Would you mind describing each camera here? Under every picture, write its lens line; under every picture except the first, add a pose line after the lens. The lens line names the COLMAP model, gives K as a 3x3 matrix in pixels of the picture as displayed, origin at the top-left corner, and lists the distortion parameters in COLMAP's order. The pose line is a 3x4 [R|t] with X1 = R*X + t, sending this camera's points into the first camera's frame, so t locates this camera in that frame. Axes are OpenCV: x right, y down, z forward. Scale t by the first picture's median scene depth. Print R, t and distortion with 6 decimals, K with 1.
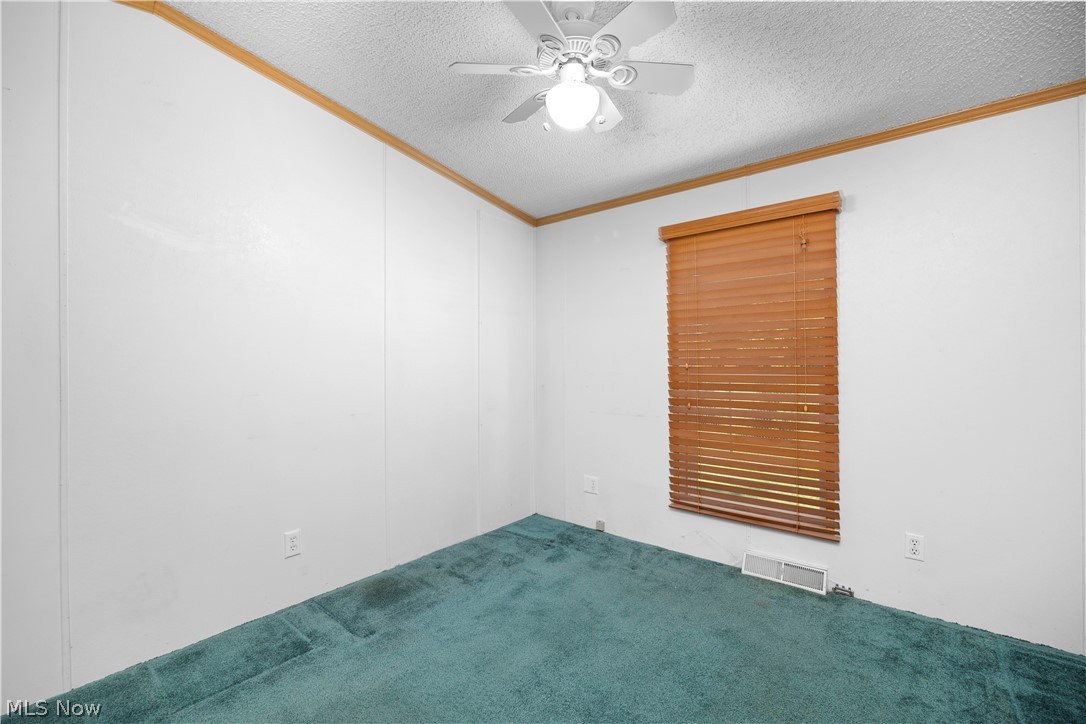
lens RADIAL K [[468.1, 0, 547.9], [0, 468.1, 366.5], [0, 0, 1]] dist [-0.017768, 0.000538]
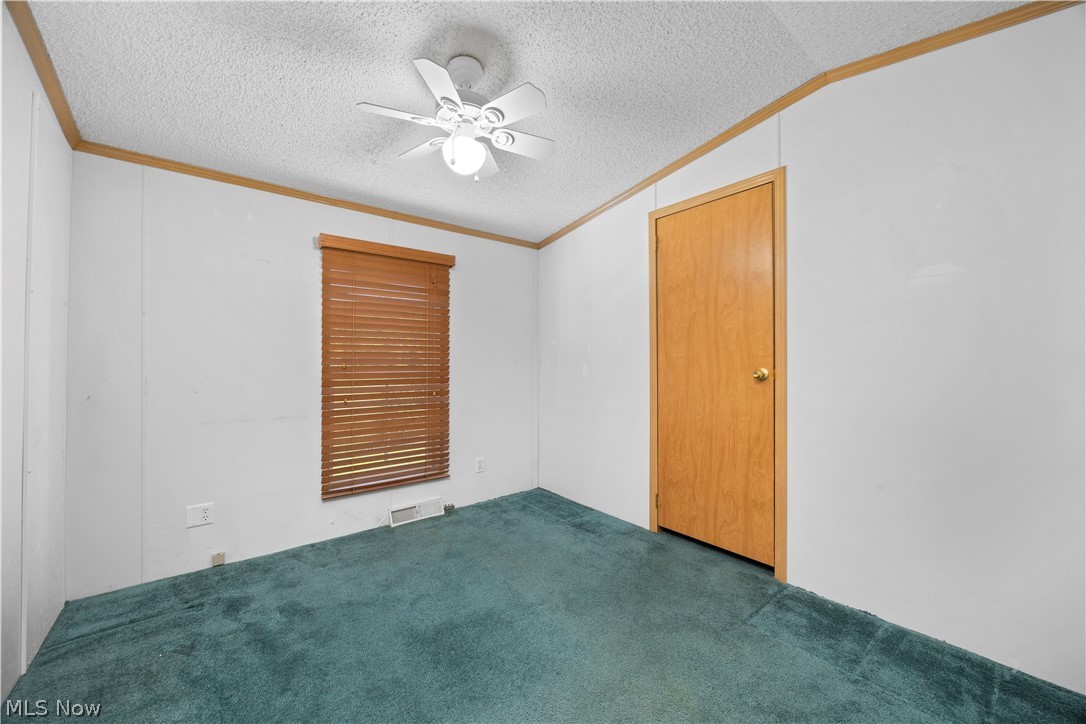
lens RADIAL K [[414.9, 0, 544.6], [0, 414.9, 358.2], [0, 0, 1]] dist [-0.004148, -0.000002]
pose [[0.195183, 0.011343, 0.980701, -0.549119], [0.005819, 0.999902, -0.012723, -0.002681], [-0.980750, 0.008190, 0.195098, 0.319678]]
